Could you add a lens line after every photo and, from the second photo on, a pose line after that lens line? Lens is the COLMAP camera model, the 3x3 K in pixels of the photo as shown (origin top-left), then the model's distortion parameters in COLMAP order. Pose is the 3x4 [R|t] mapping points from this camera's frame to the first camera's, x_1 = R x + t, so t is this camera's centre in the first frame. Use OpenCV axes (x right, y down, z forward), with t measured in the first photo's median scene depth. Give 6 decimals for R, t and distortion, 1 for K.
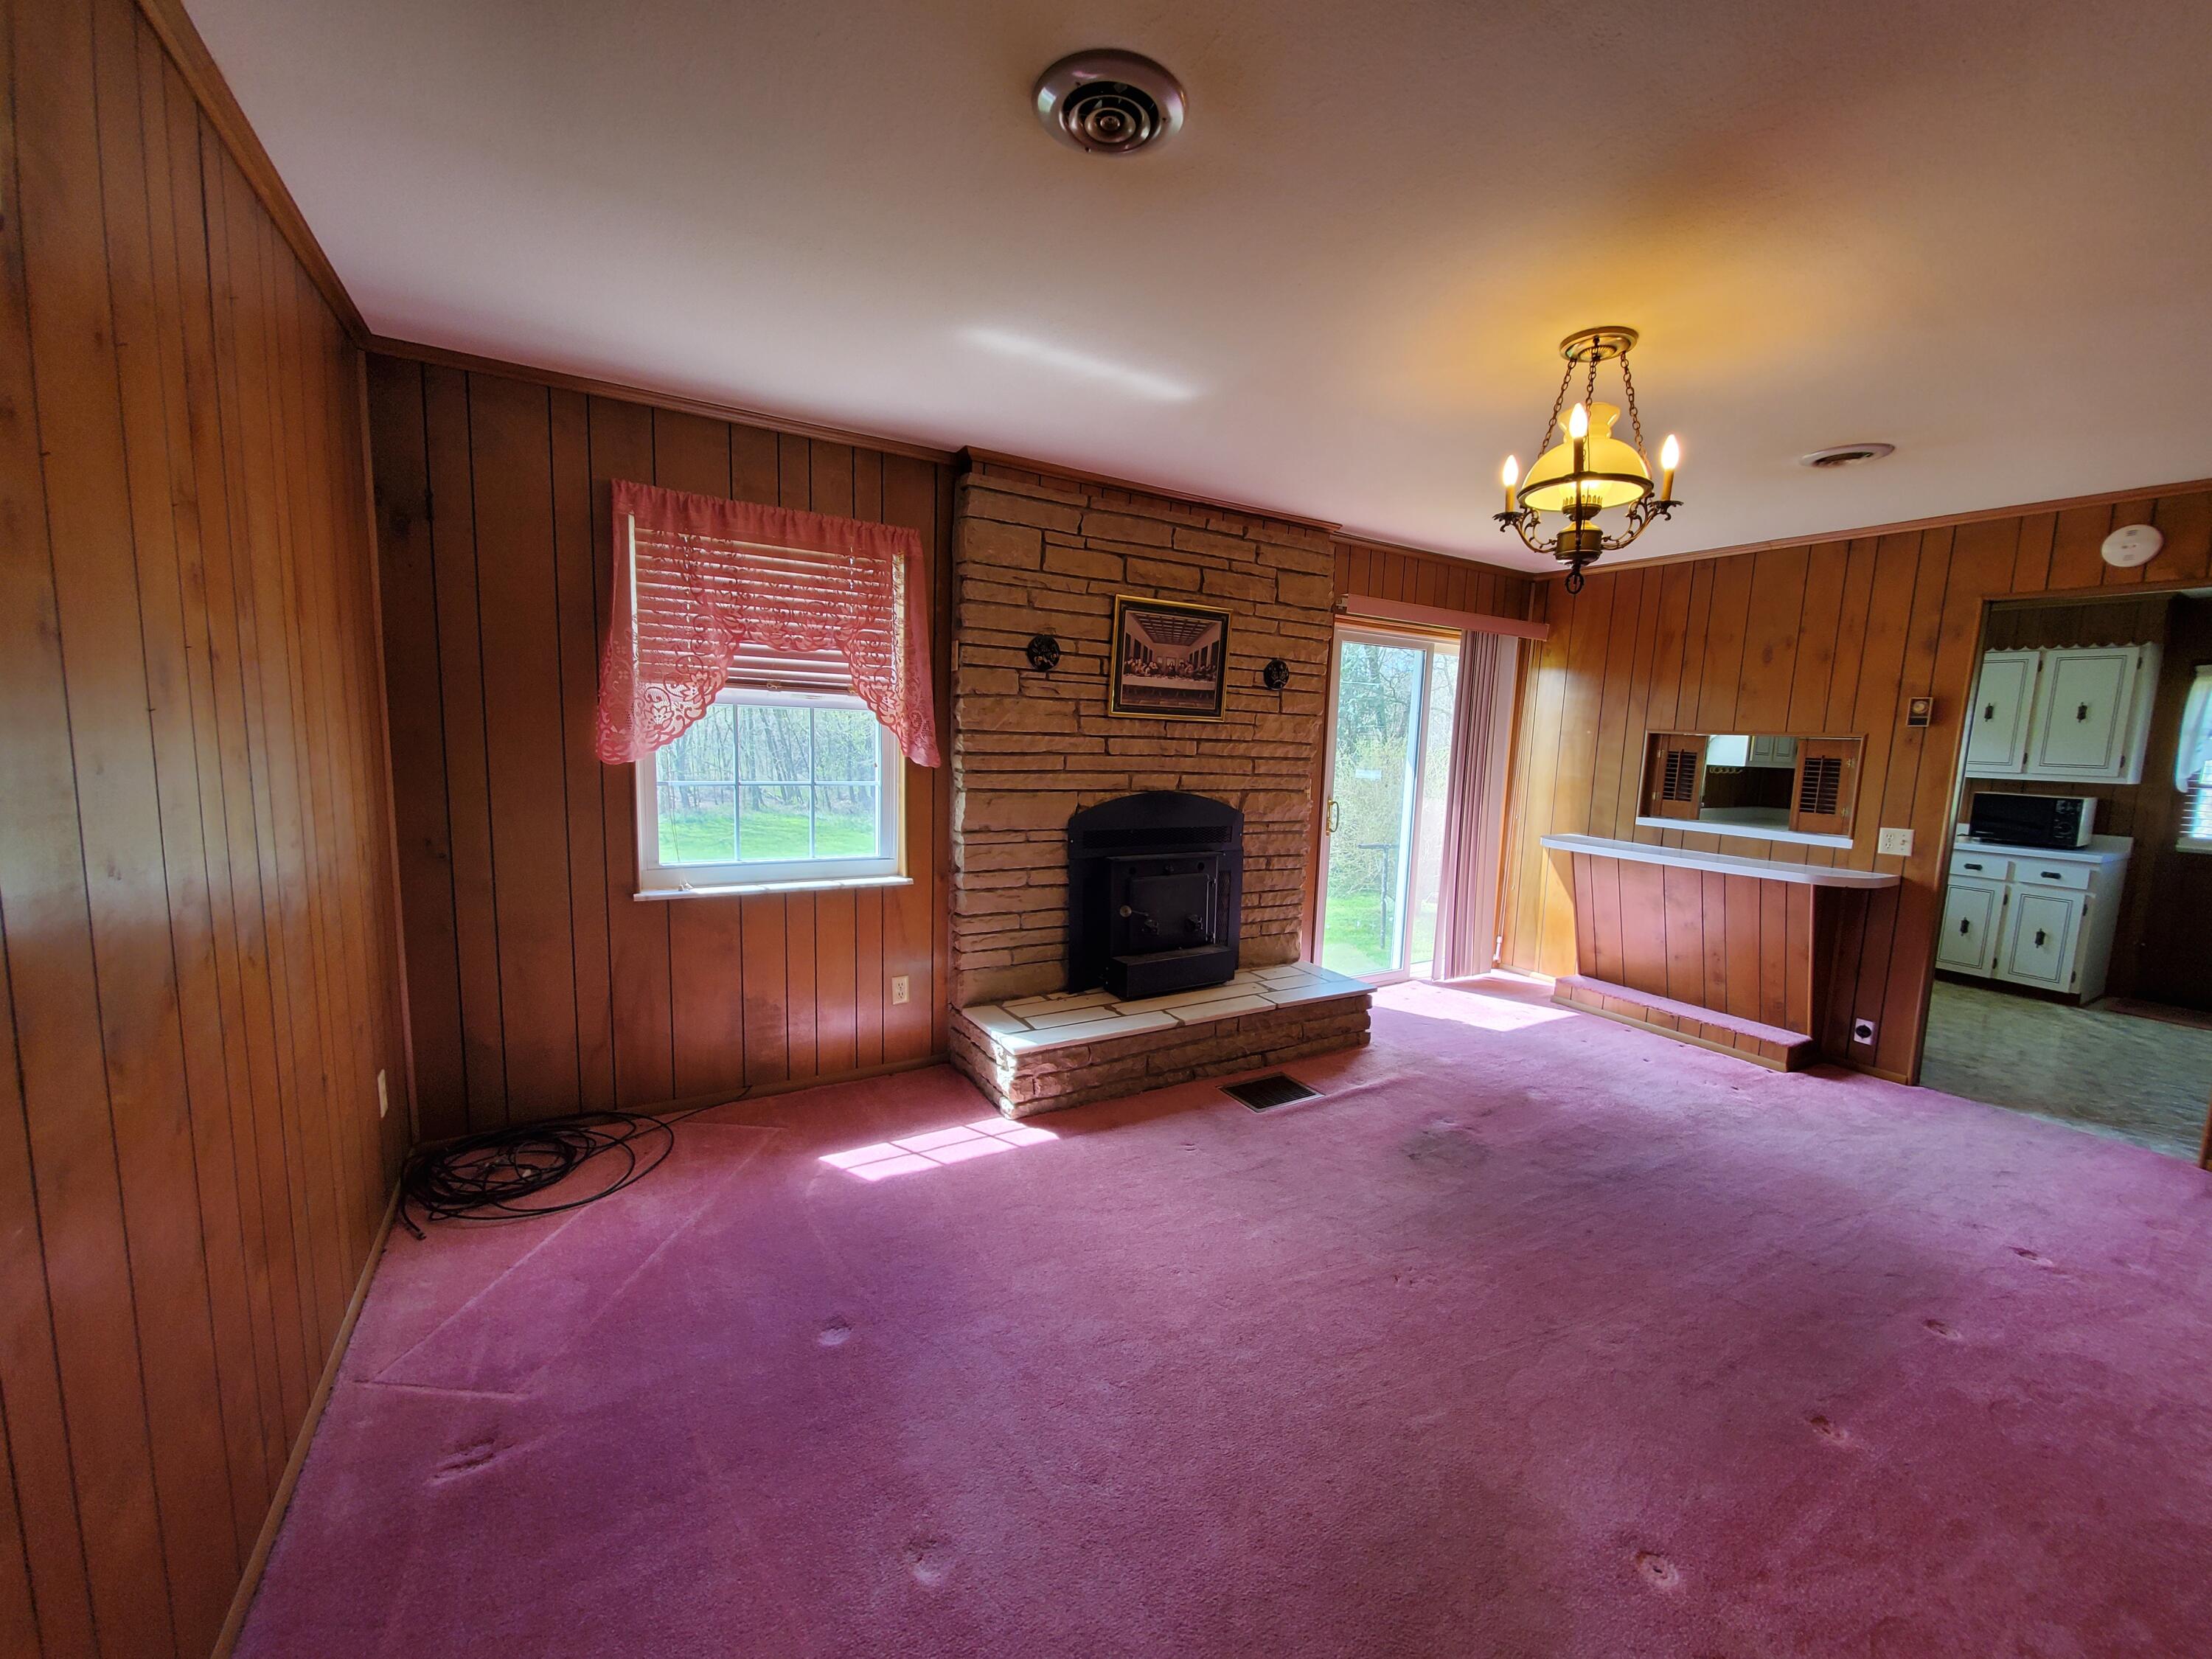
lens RADIAL K [[879.0, 0, 1134.1], [0, 879.0, 836.6], [0, 0, 1]] dist [-0.000701, -0.000191]
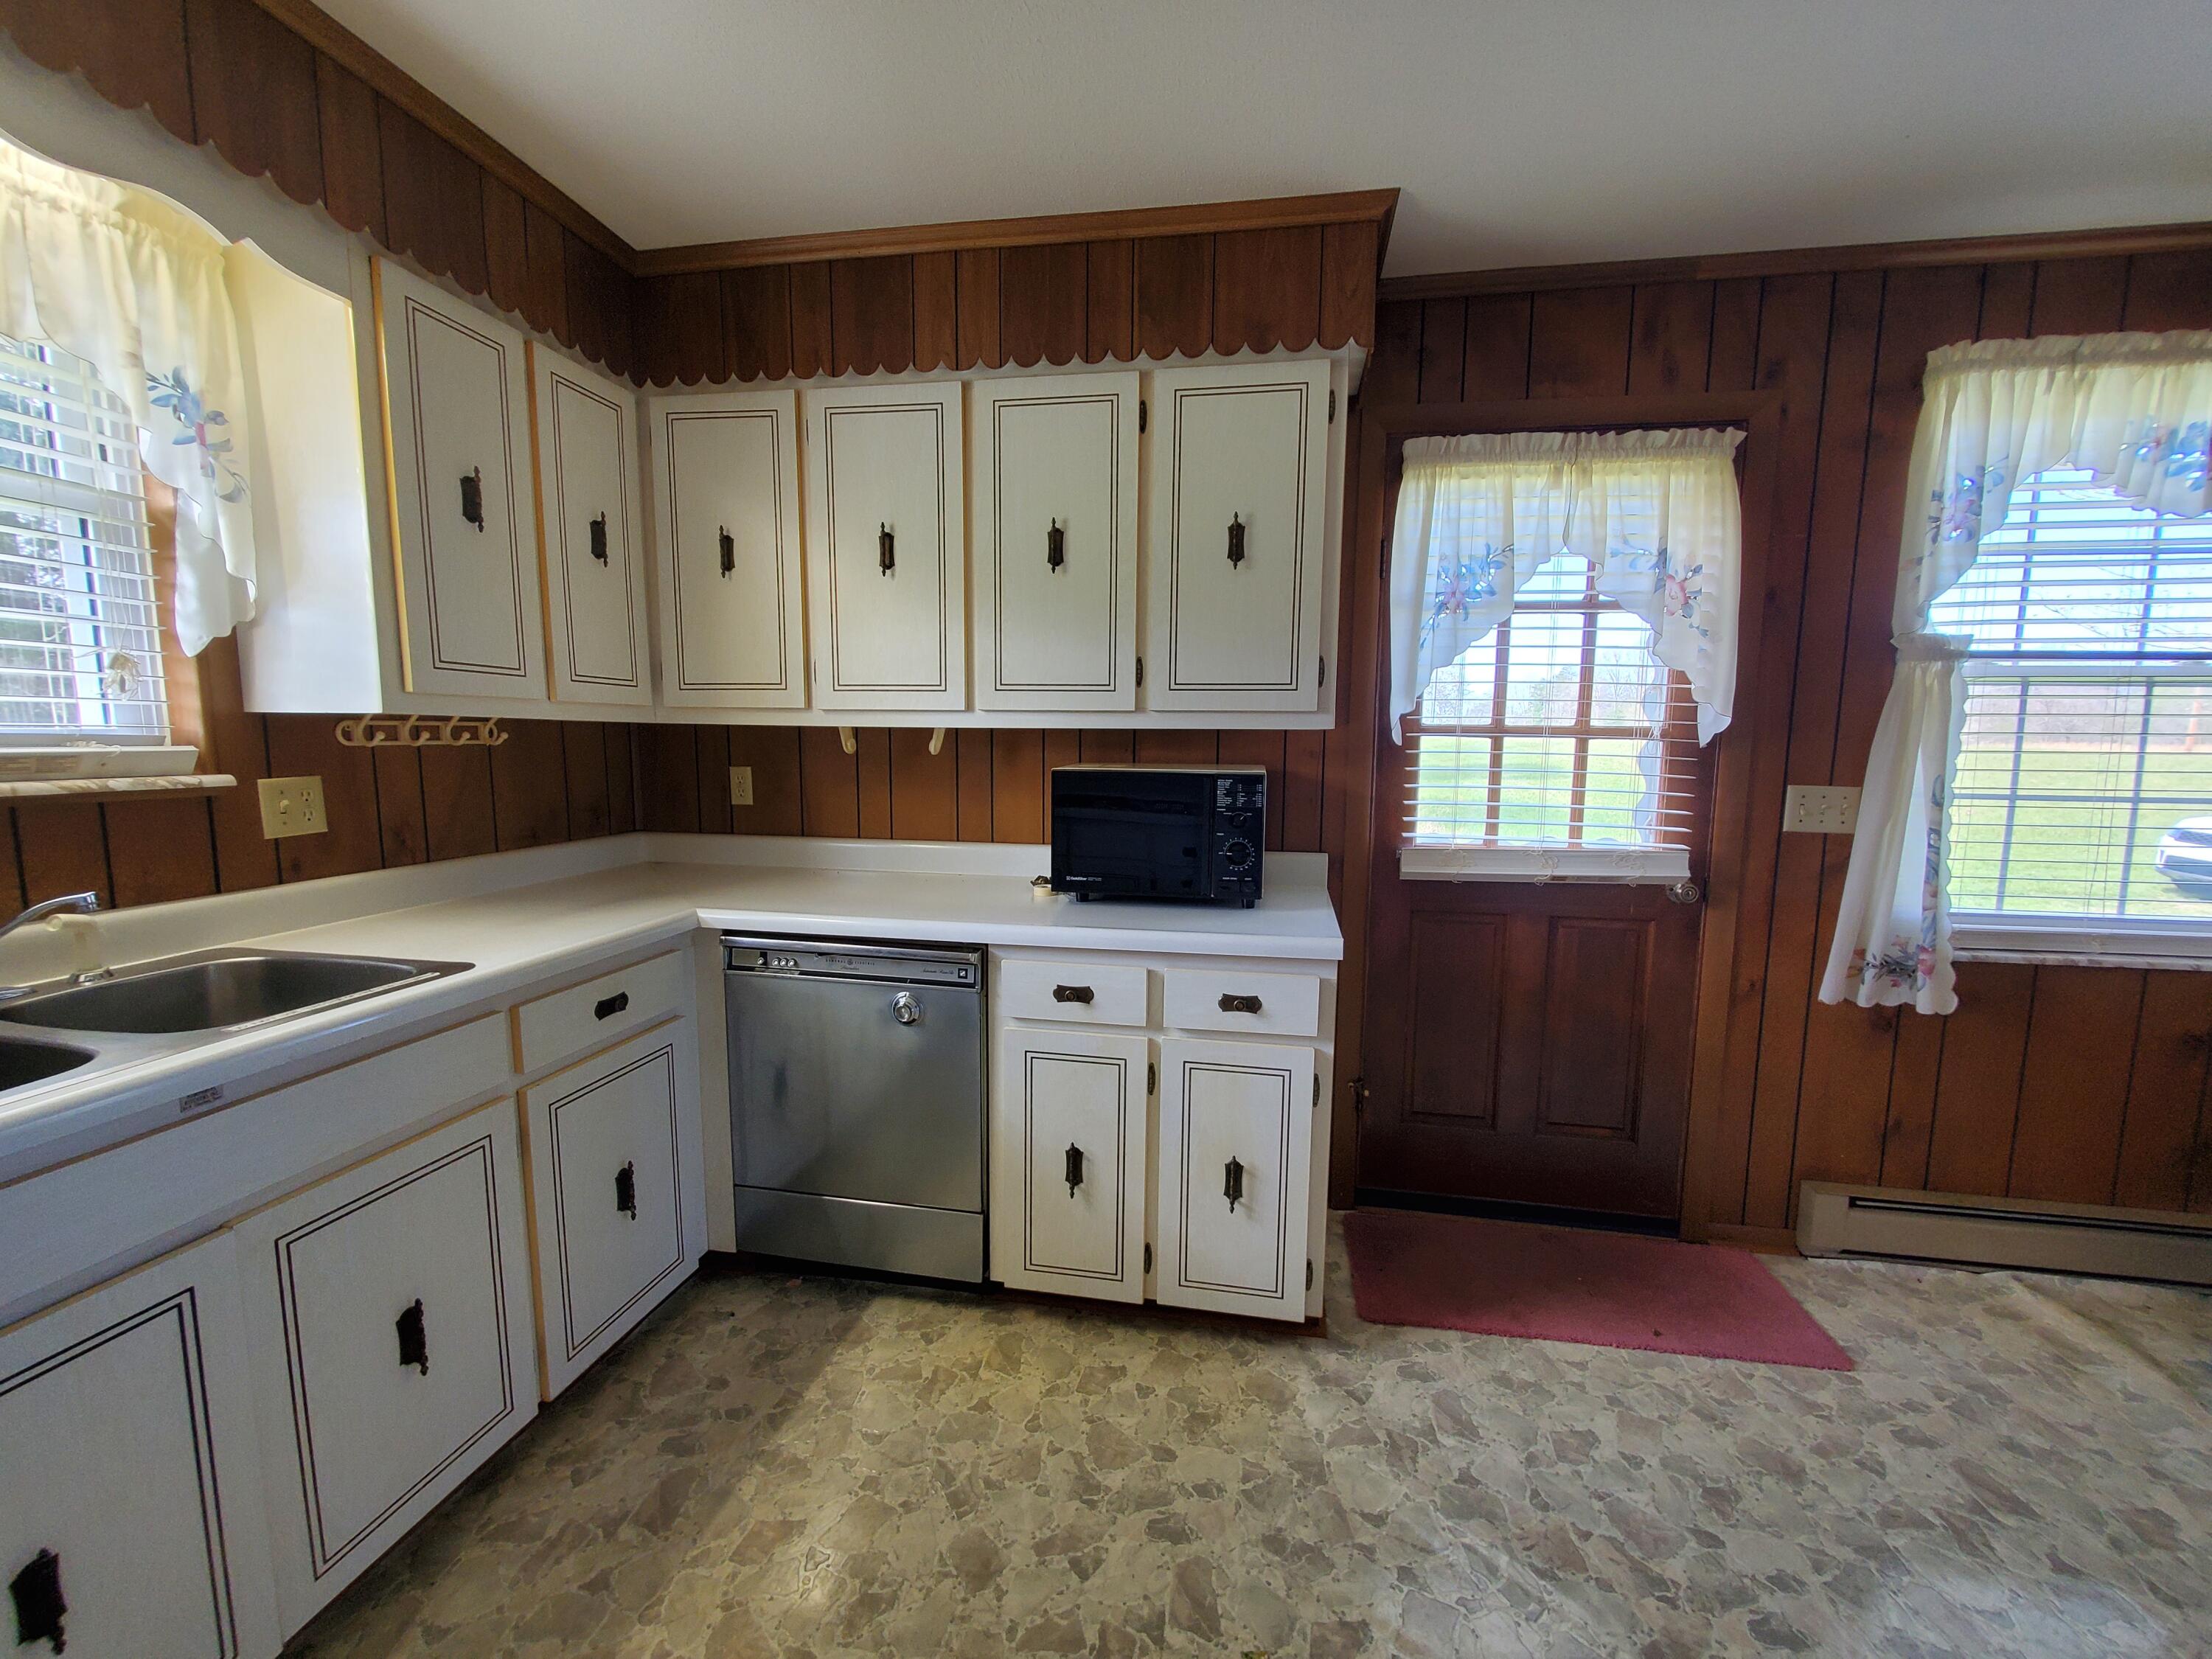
lens RADIAL K [[879.5, 0, 1137.4], [0, 879.5, 836.0], [0, 0, 1]] dist [0.004261, -0.005249]
pose [[0.651002, -0.115697, 0.750207, 0.996252], [0.104255, 0.992578, 0.062607, -0.059237], [-0.751882, 0.037456, 0.658233, 1.039525]]
